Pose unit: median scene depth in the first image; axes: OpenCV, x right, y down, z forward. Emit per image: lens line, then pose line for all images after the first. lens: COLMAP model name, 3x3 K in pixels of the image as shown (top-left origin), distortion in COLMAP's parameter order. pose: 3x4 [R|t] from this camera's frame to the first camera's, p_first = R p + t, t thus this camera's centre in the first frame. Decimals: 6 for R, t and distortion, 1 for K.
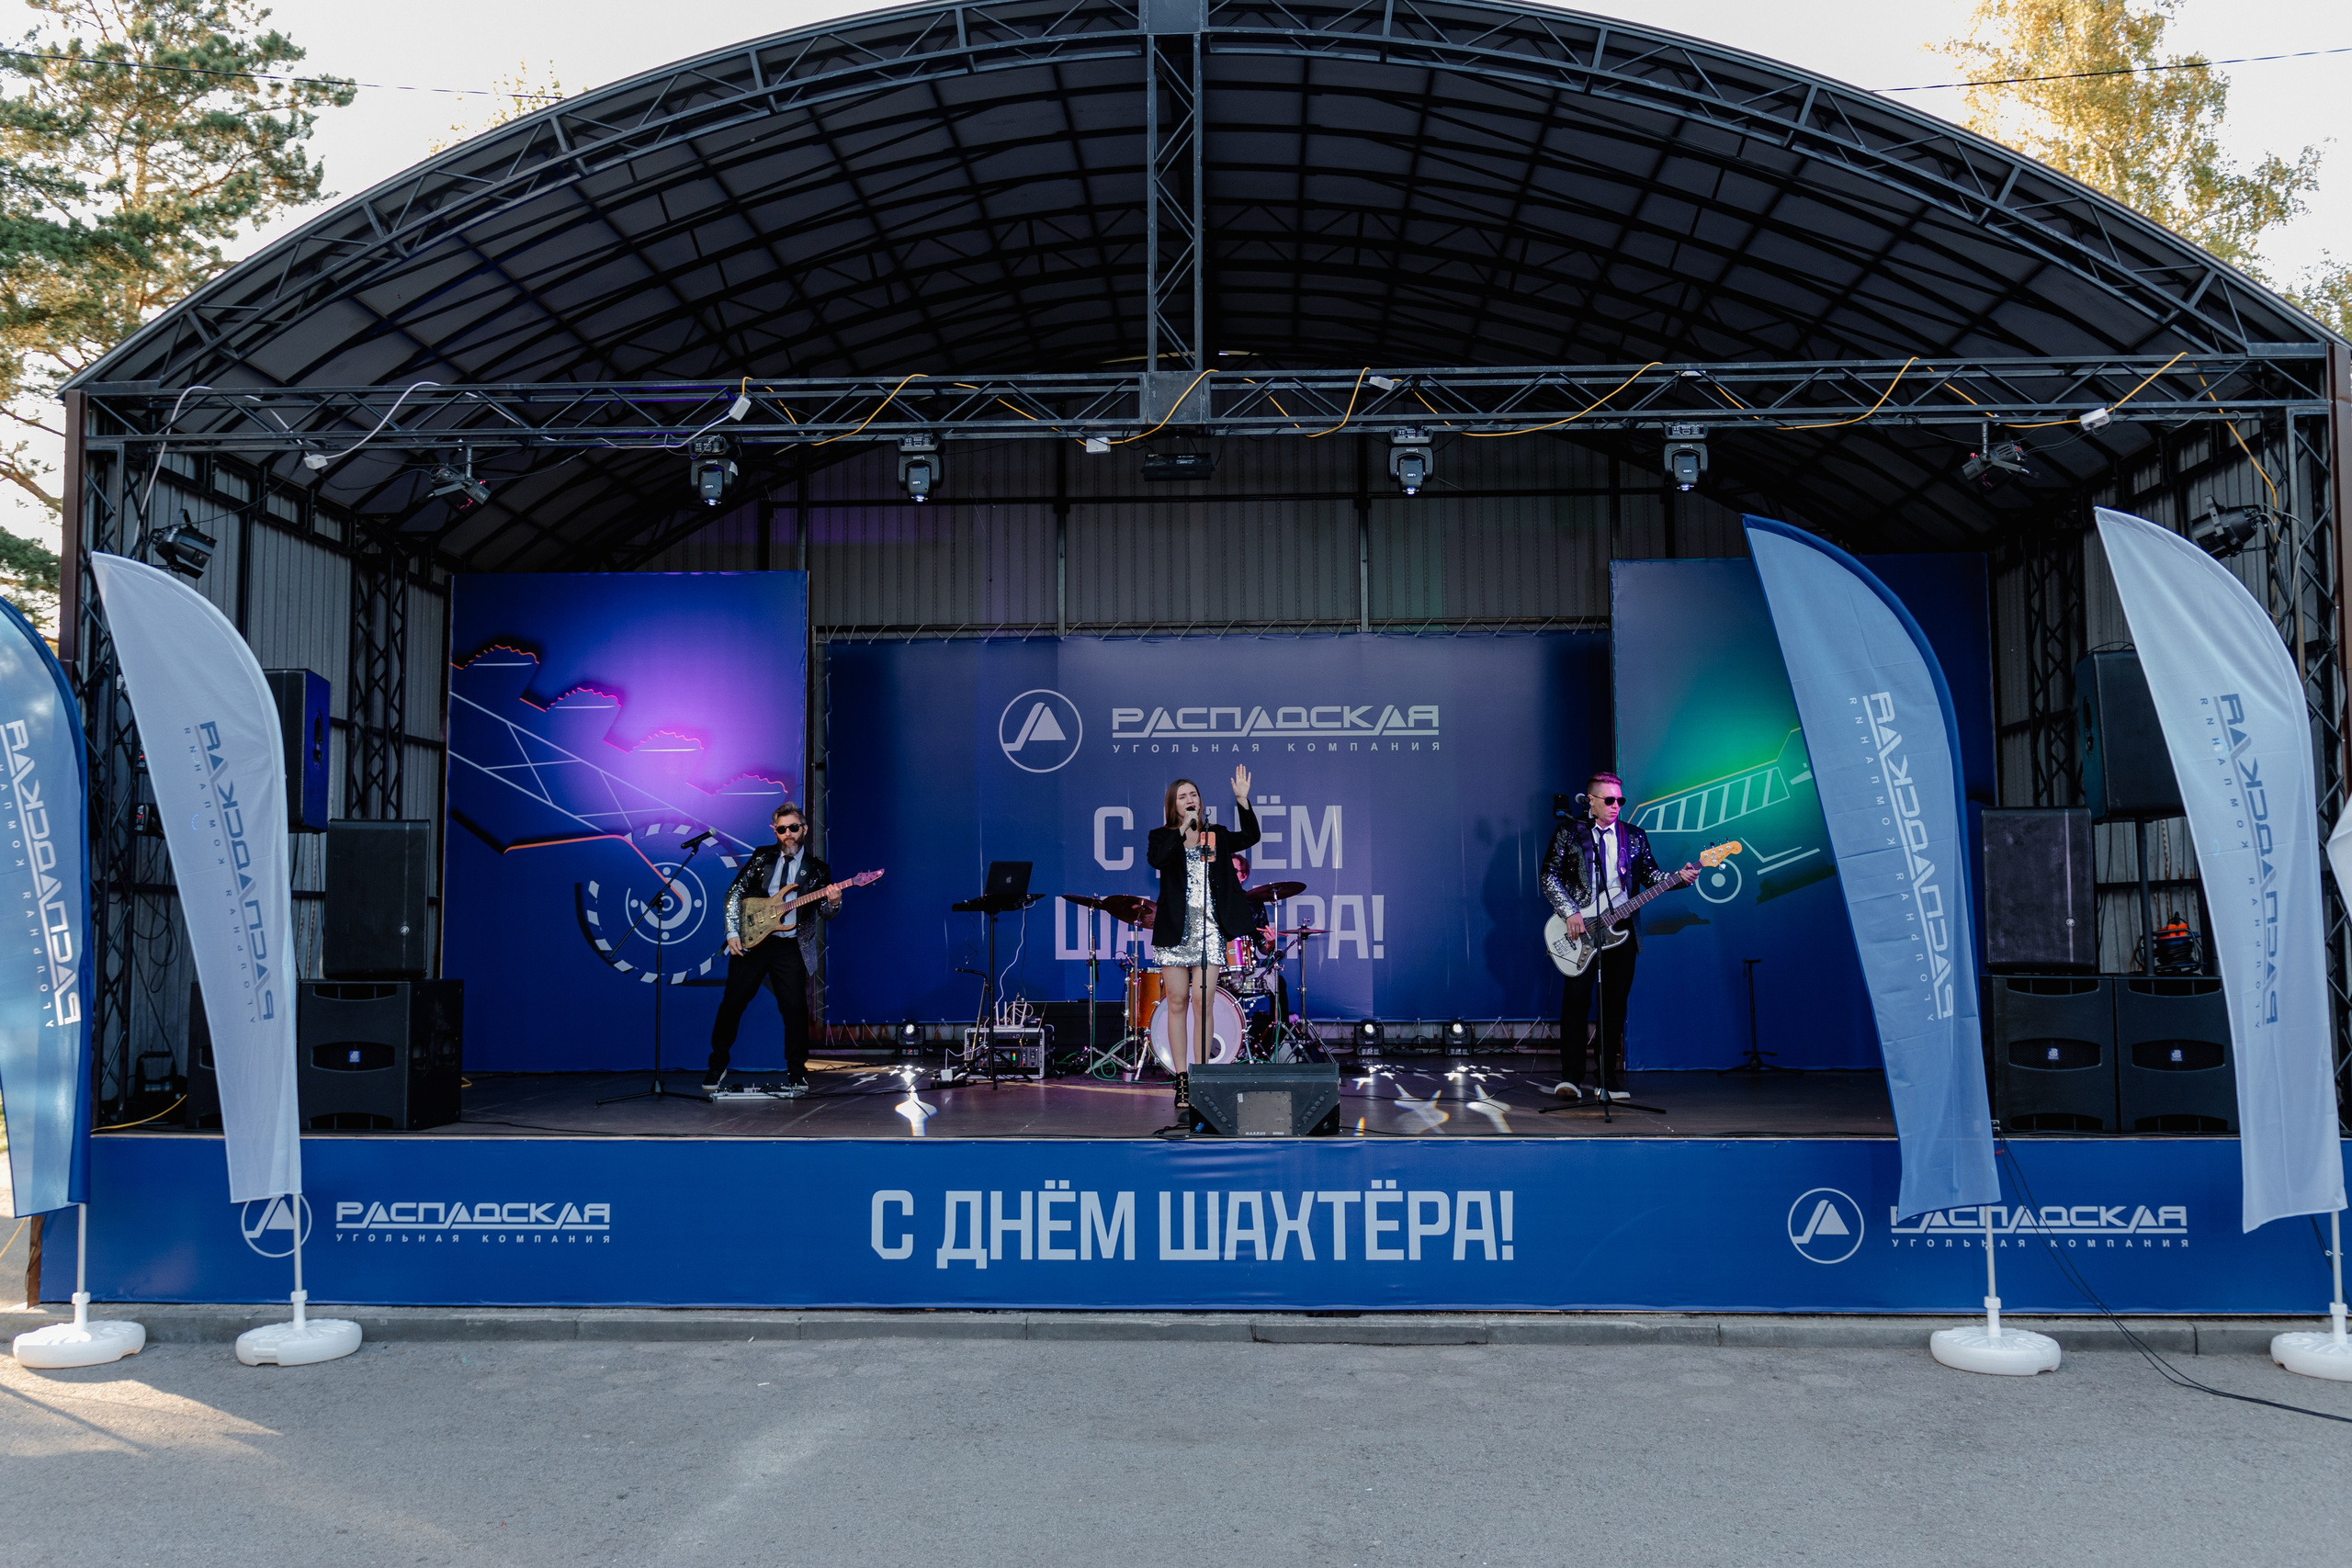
lens RADIAL K [[1973.7, 0, 1173.2], [0, 1973.7, 775.2], [0, 0, 1]] dist [0.006940, -0.001766]
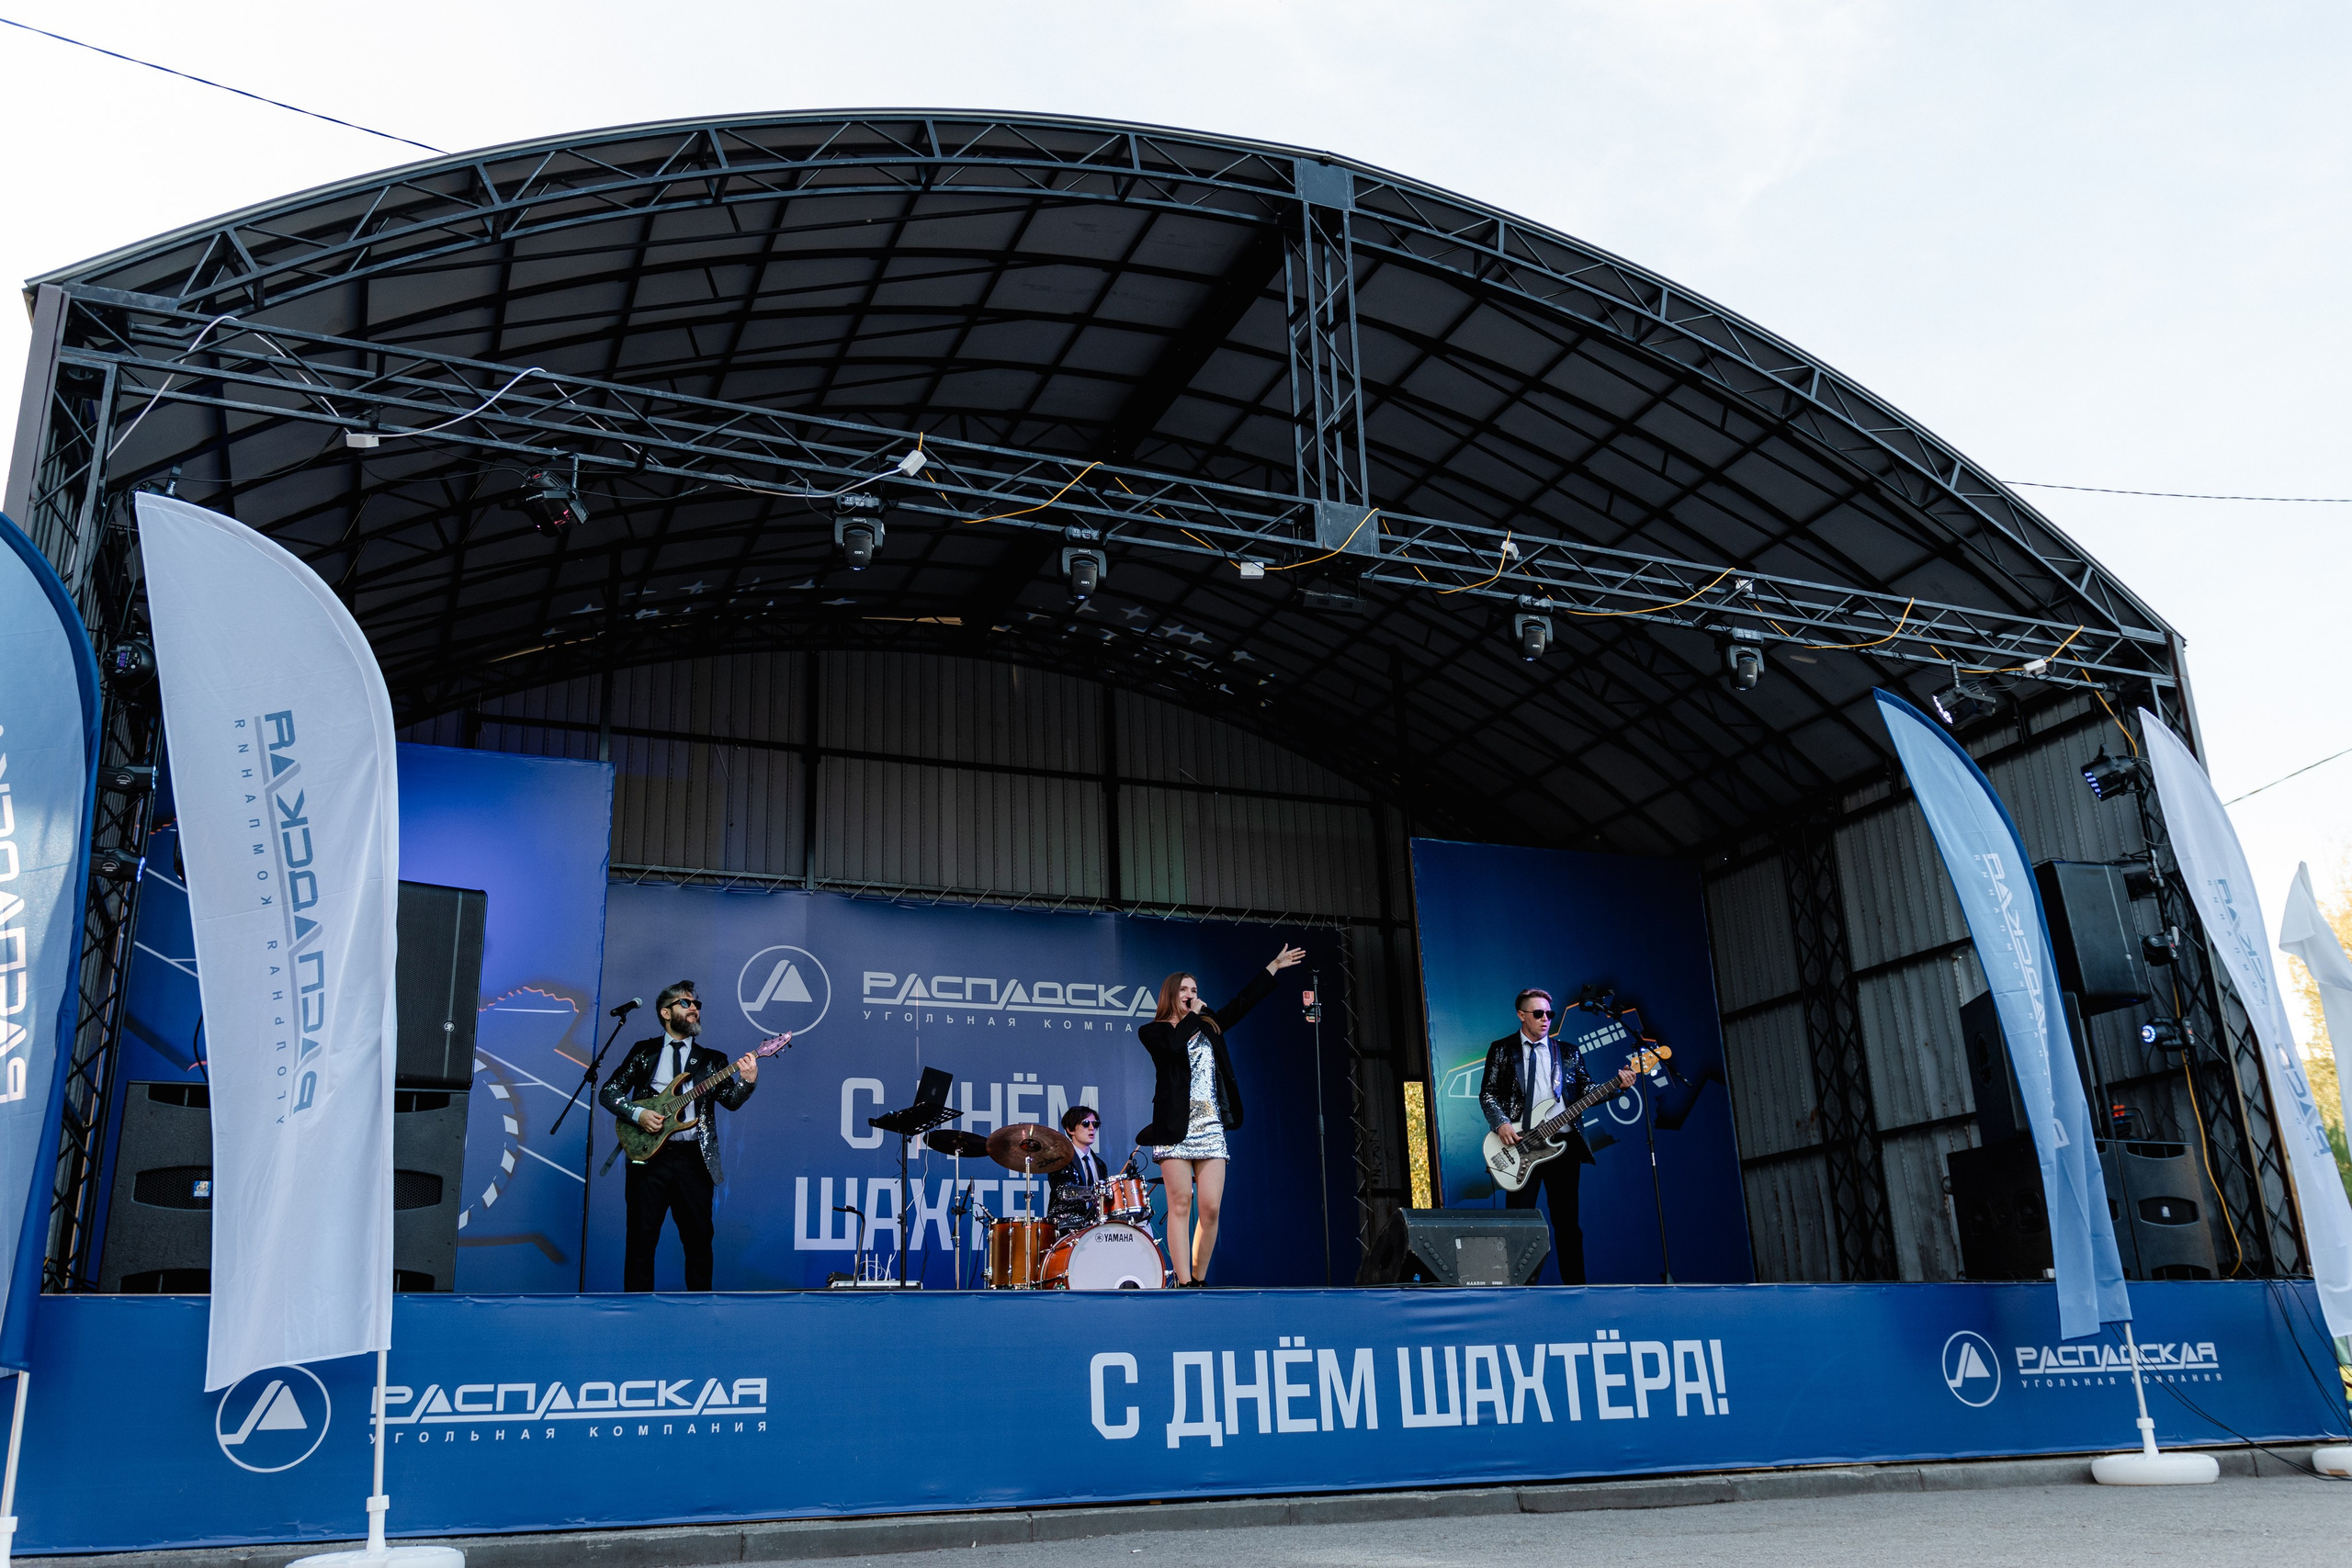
lens RADIAL K [[1922.2, 0, 1172.1], [0, 1922.2, 780.3], [0, 0, 1]] dist [0.006776, -0.002885]
pose [[0.901750, 0.112240, 0.417432, -0.467197], [-0.002064, 0.966807, -0.255498, 0.178125], [-0.432253, 0.229533, 0.872050, 0.223658]]
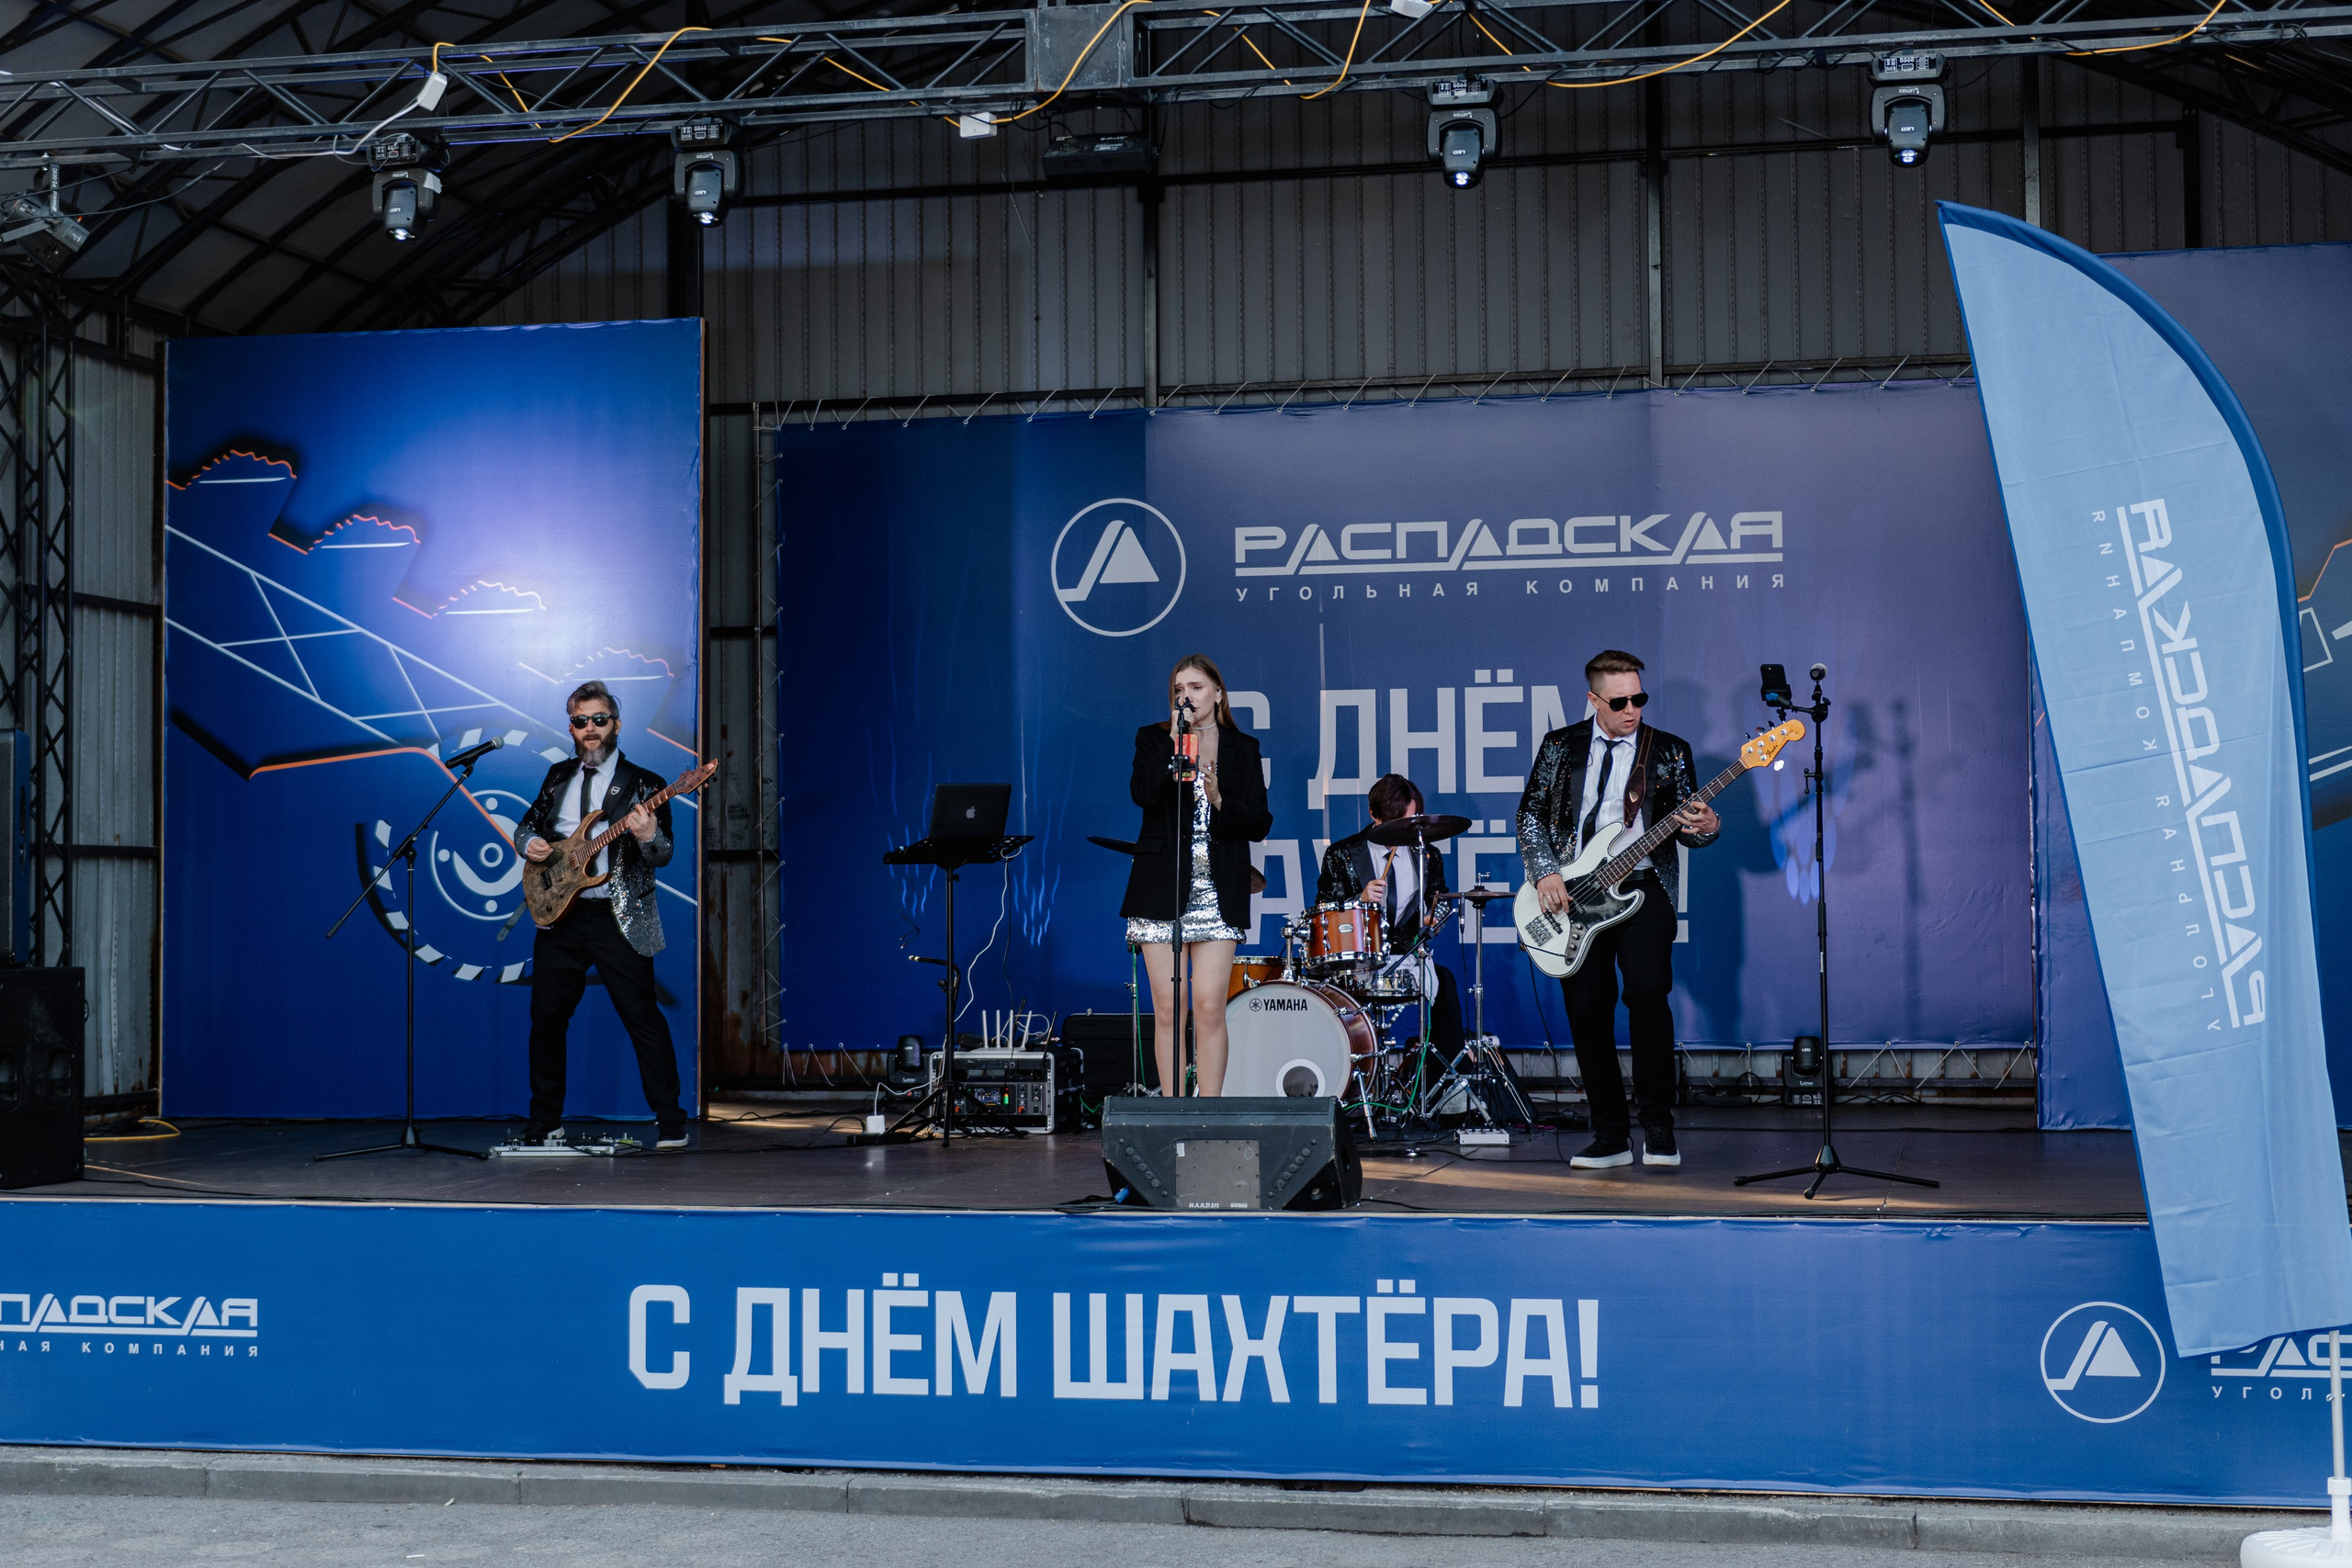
lens RADIAL K [[3610.1, 0, 1171.2], [0, 3610.1, 775.1], [0, 0, 1]] dist [-0.002594, 0.047524]
pose [[0.985191, -0.009139, -0.171215, 0.224908], [0.016138, 0.999088, 0.039527, -0.003781], [0.170697, -0.041705, 0.984441, -0.140943]]
